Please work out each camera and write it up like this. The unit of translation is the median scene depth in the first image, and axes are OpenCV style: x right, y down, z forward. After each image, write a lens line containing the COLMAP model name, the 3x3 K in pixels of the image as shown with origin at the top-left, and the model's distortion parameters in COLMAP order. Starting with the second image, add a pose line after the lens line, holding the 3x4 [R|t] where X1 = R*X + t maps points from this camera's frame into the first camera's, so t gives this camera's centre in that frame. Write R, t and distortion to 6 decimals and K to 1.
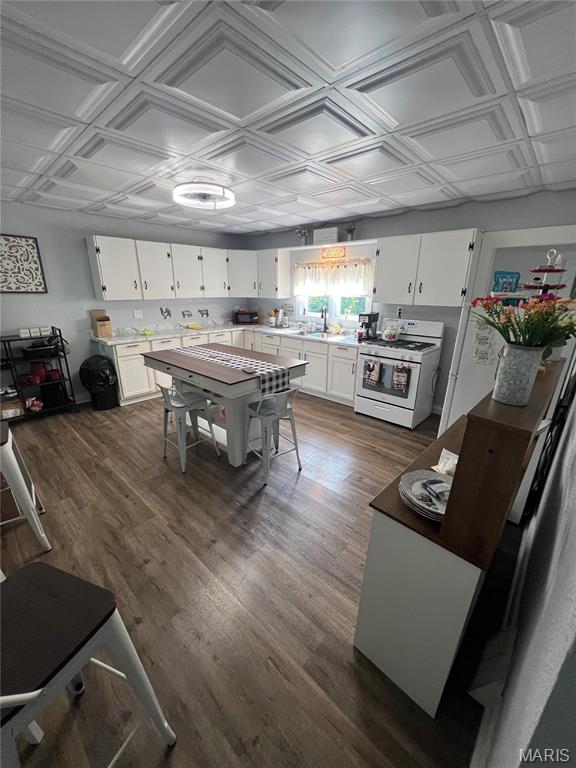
lens RADIAL K [[306.8, 0, 288.7], [0, 306.8, 386.0], [0, 0, 1]] dist [-0.000805, -0.000148]
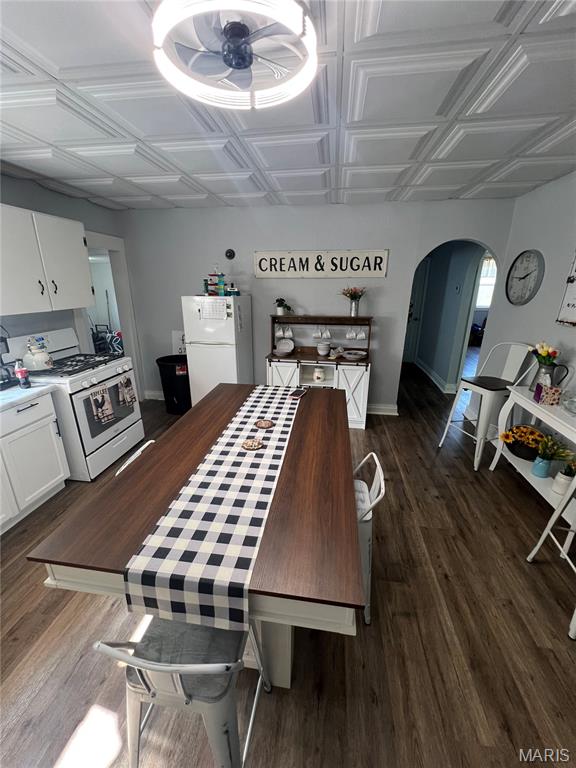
lens RADIAL K [[306.8, 0, 289.2], [0, 306.8, 382.8], [0, 0, 1]] dist [-0.000805, -0.000148]
pose [[-0.564234, -0.266455, 0.781436, -0.747776], [0.246428, 0.848993, 0.467423, -0.463908], [-0.787980, 0.456304, -0.413369, 1.356586]]
